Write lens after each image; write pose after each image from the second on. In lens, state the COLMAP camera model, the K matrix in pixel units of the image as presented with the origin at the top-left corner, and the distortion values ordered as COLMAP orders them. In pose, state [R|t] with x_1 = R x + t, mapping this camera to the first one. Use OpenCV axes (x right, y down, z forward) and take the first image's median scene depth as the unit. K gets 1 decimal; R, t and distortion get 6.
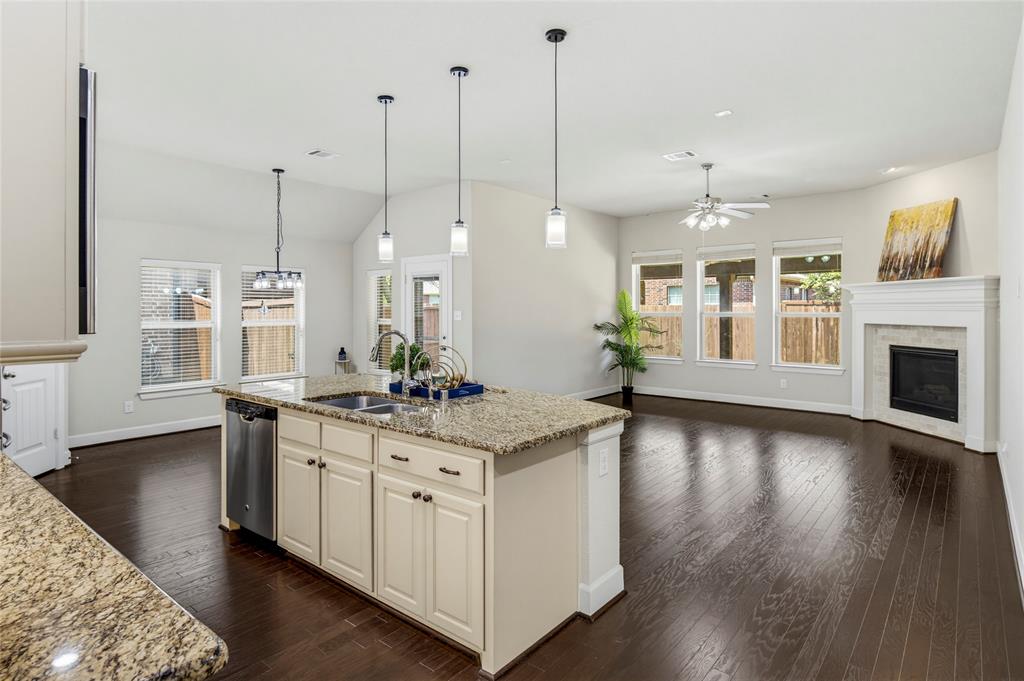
lens RADIAL K [[557.5, 0, 505.8], [0, 557.5, 310.5], [0, 0, 1]] dist [-0.003089, -0.000723]
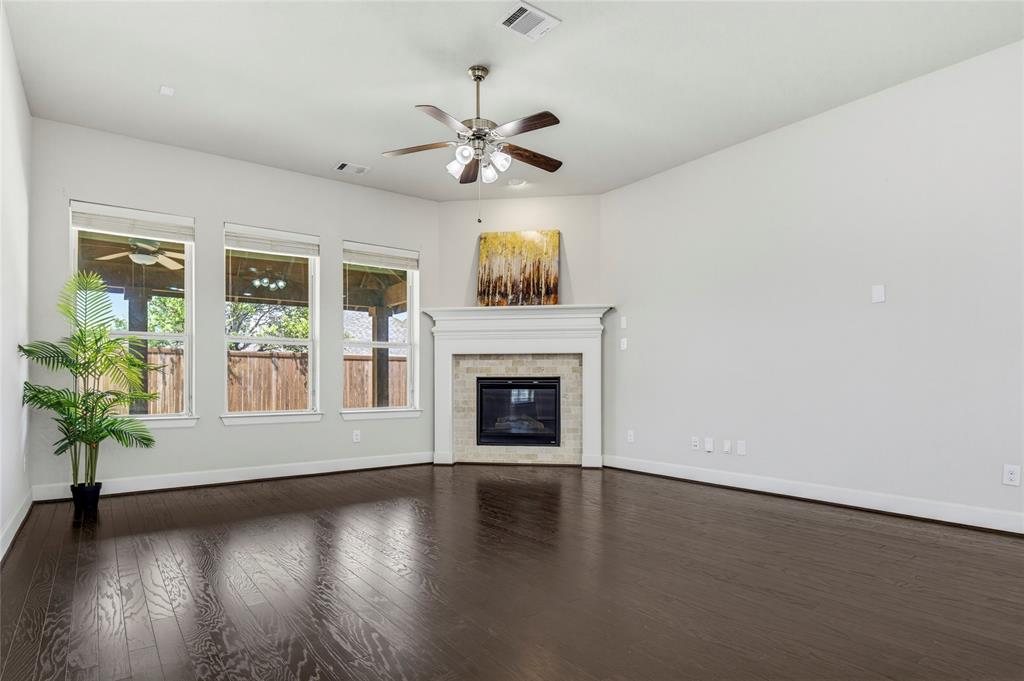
lens RADIAL K [[557.5, 0, 507.5], [0, 557.5, 379.7], [0, 0, 1]] dist [-0.003089, -0.000723]
pose [[0.240683, 0.002337, 0.970601, -0.194131], [0.002750, 0.999991, -0.003090, 0.068967], [-0.970600, 0.003413, 0.240675, 0.728091]]
